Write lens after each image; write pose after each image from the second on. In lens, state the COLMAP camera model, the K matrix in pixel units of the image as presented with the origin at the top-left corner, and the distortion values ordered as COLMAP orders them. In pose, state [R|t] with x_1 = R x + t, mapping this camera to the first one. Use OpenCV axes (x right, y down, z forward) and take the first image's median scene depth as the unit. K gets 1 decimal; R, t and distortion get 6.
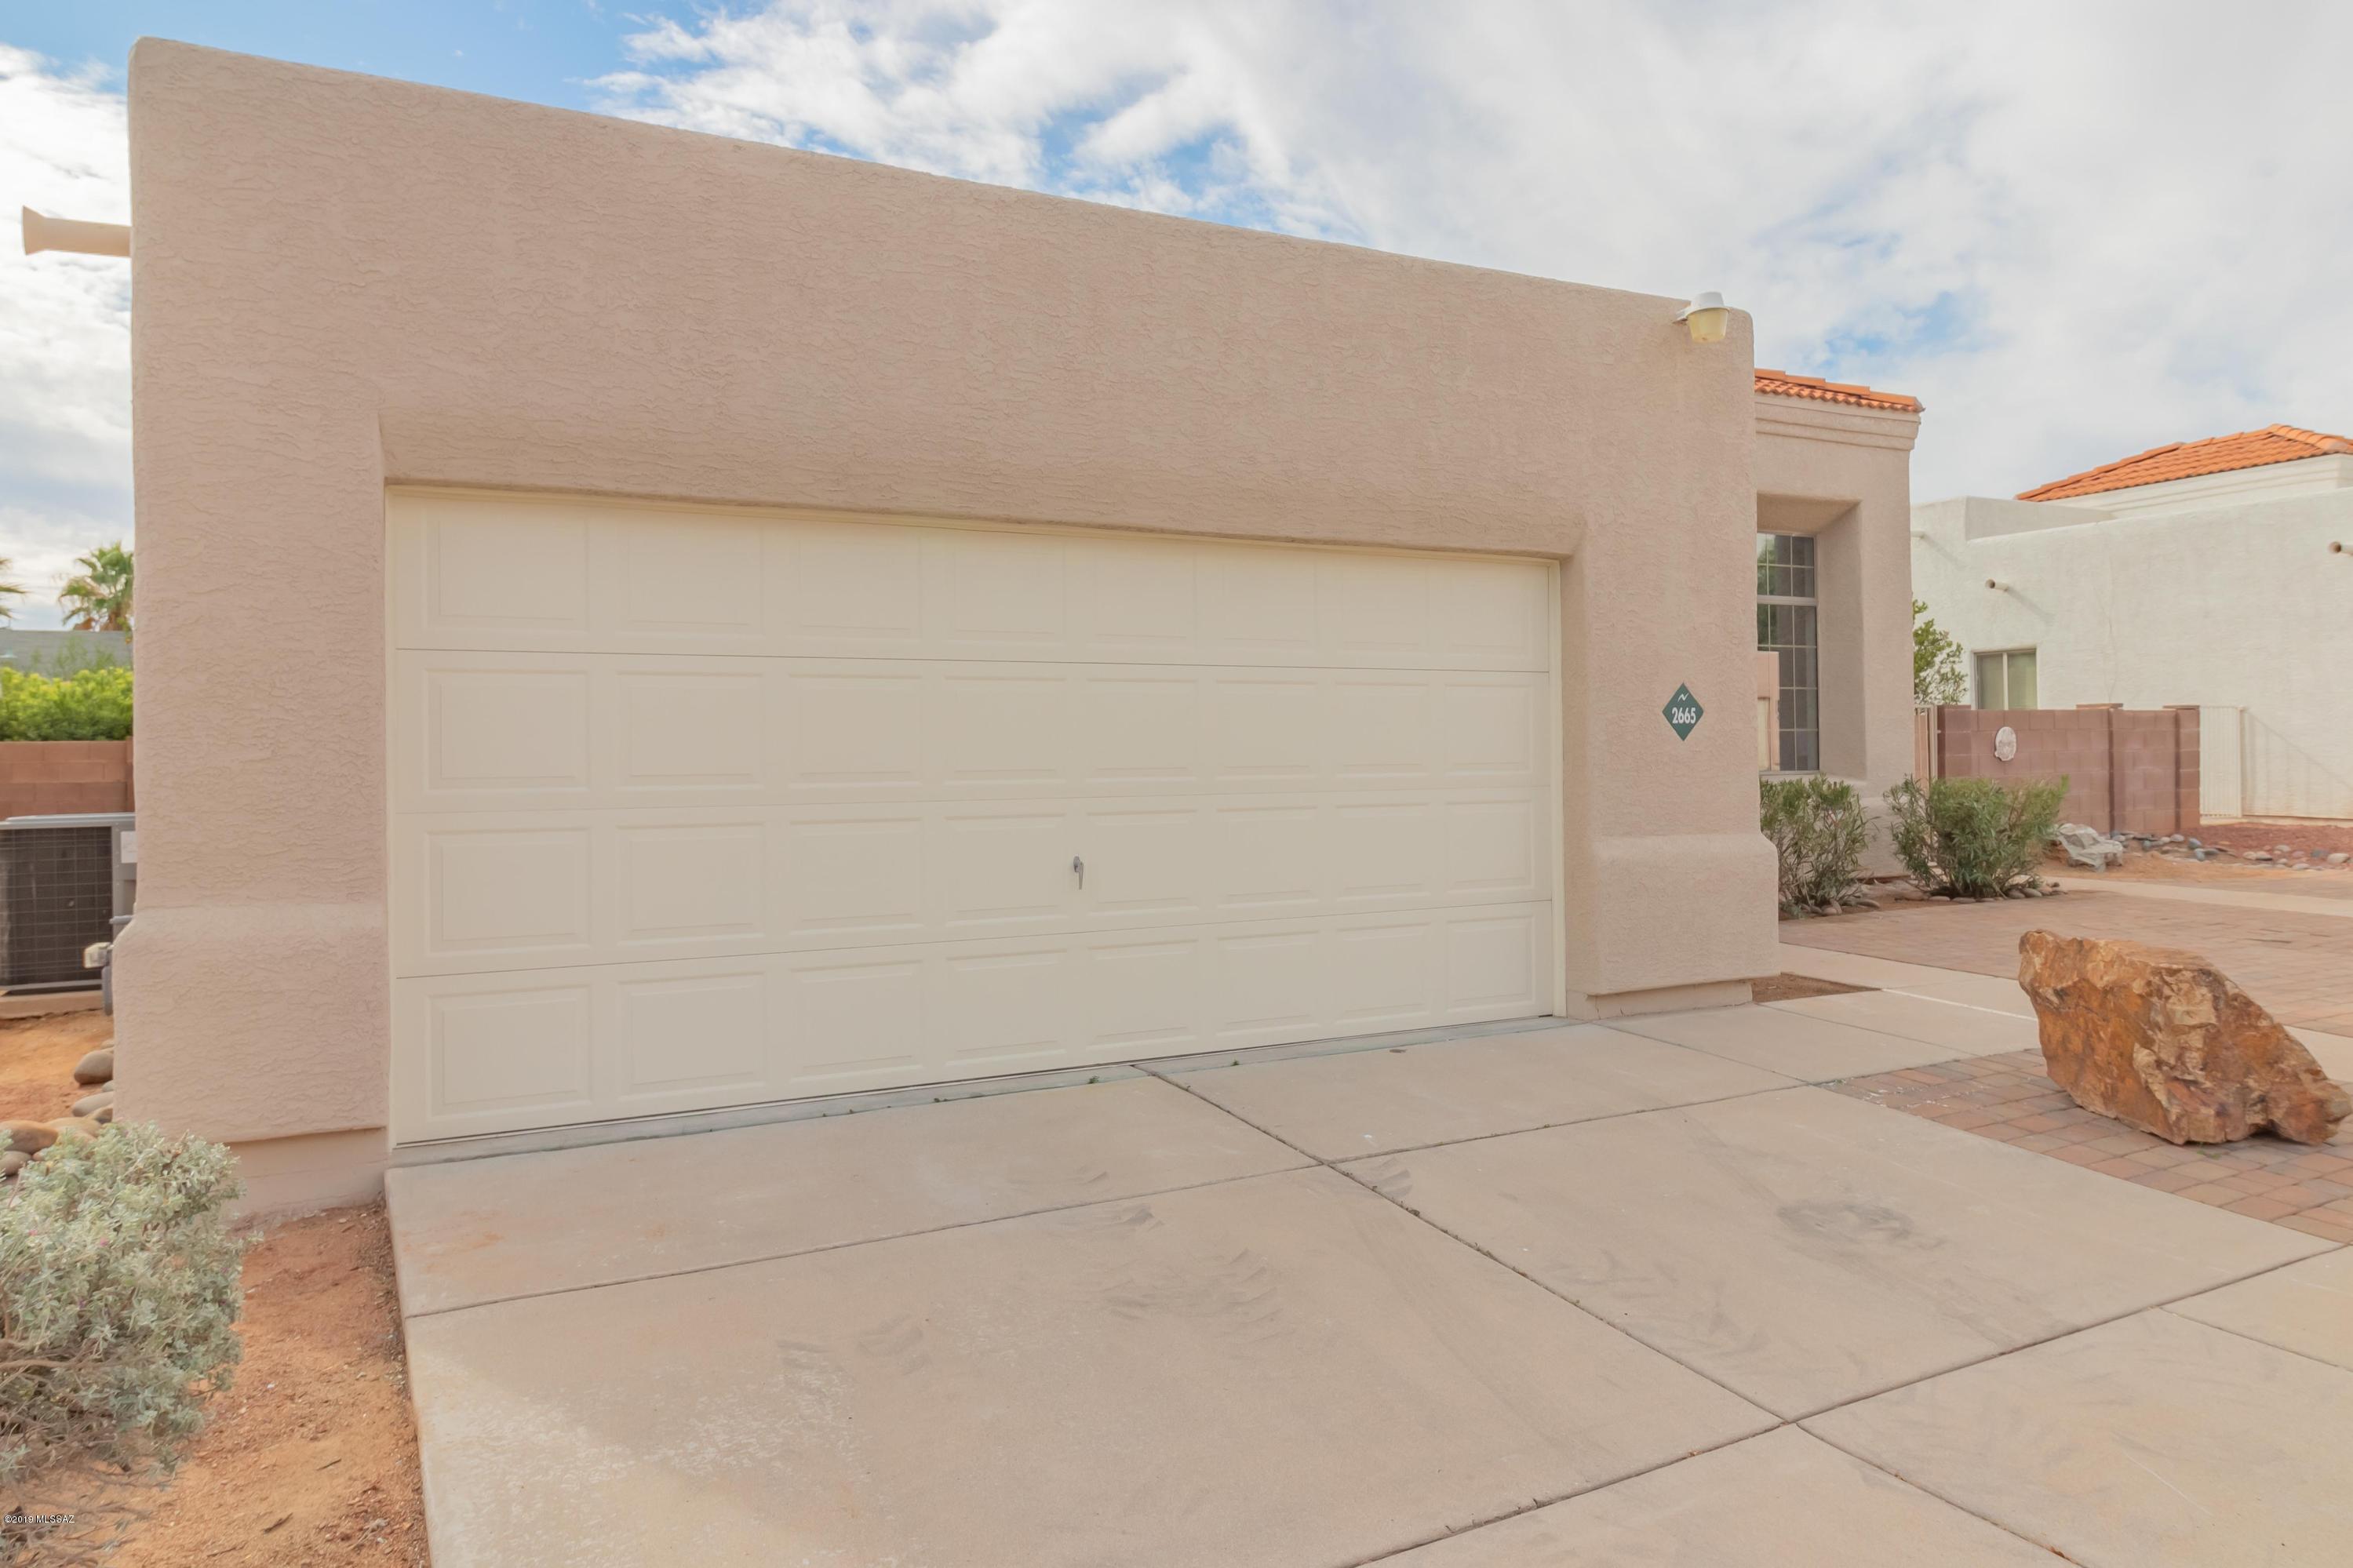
lens RADIAL K [[1516.9, 0, 1174.3], [0, 1516.9, 735.3], [0, 0, 1]] dist [0.001731, 0.001136]
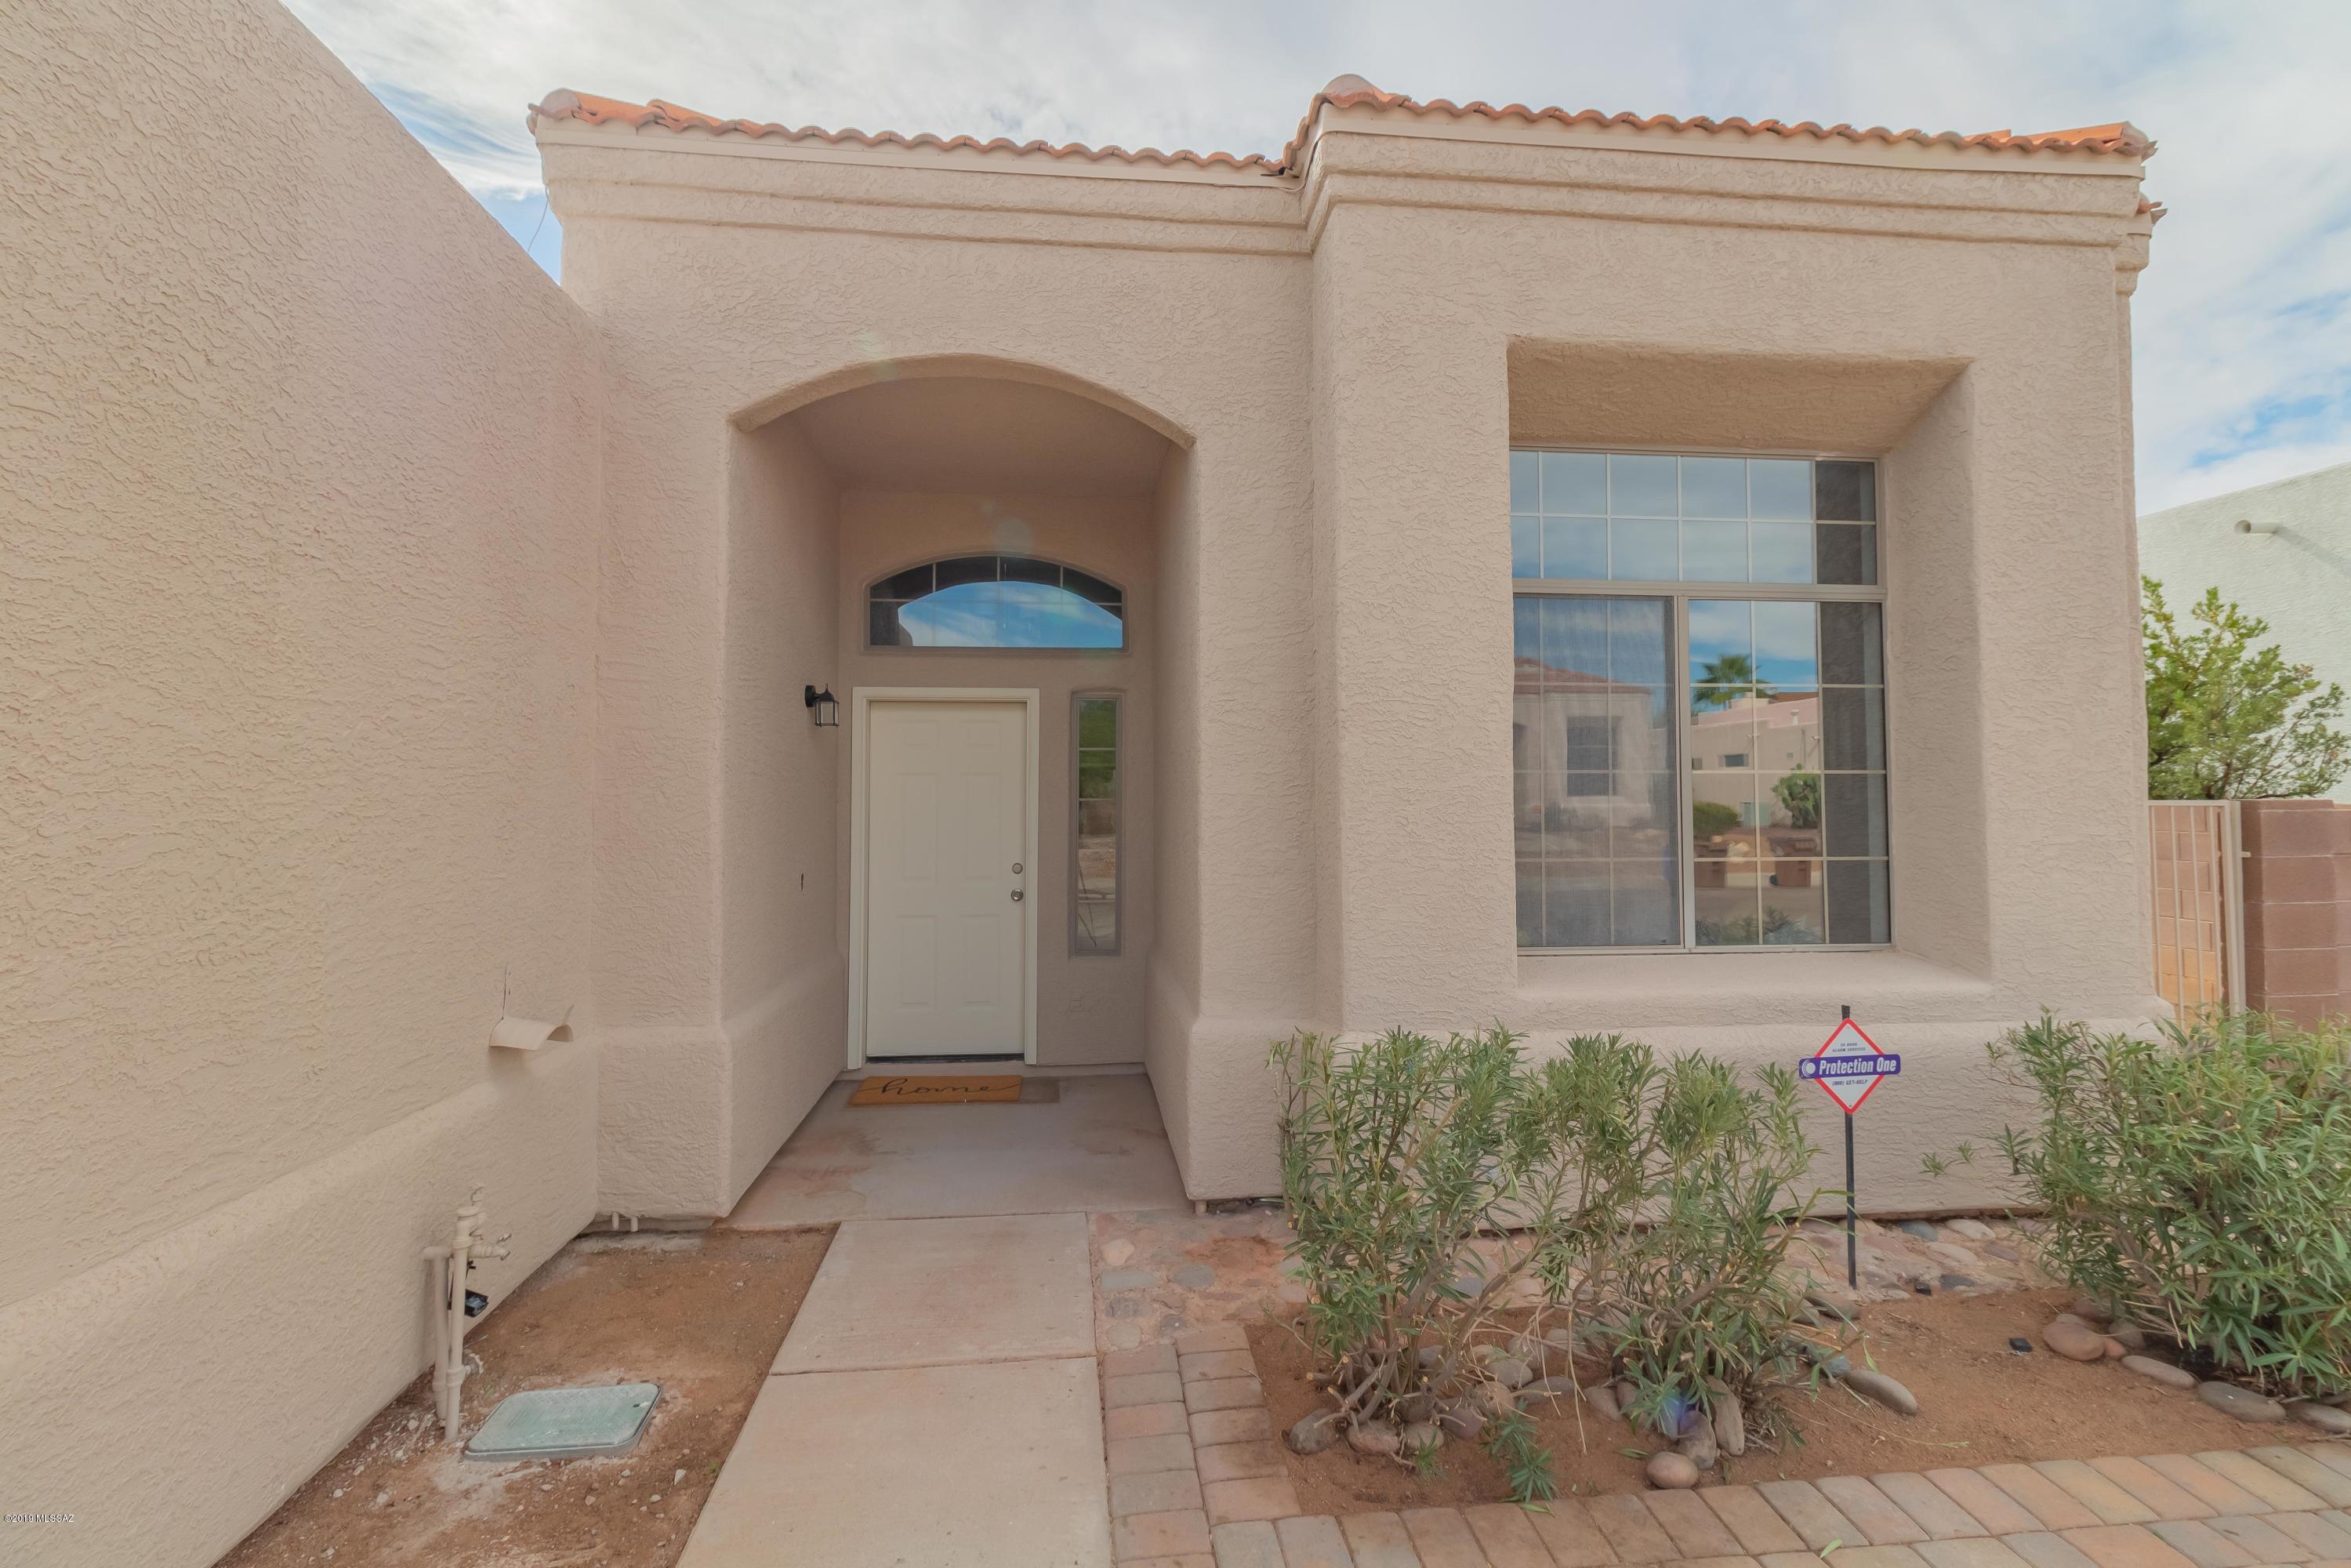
lens RADIAL K [[1086.2, 0, 1176.1], [0, 1086.2, 756.6], [0, 0, 1]] dist [0.004184, 0.000476]
pose [[0.932150, -0.003930, -0.362051, 0.361085], [-0.005053, 0.999703, -0.023861, -0.028270], [0.362037, 0.024071, 0.931853, 0.635577]]
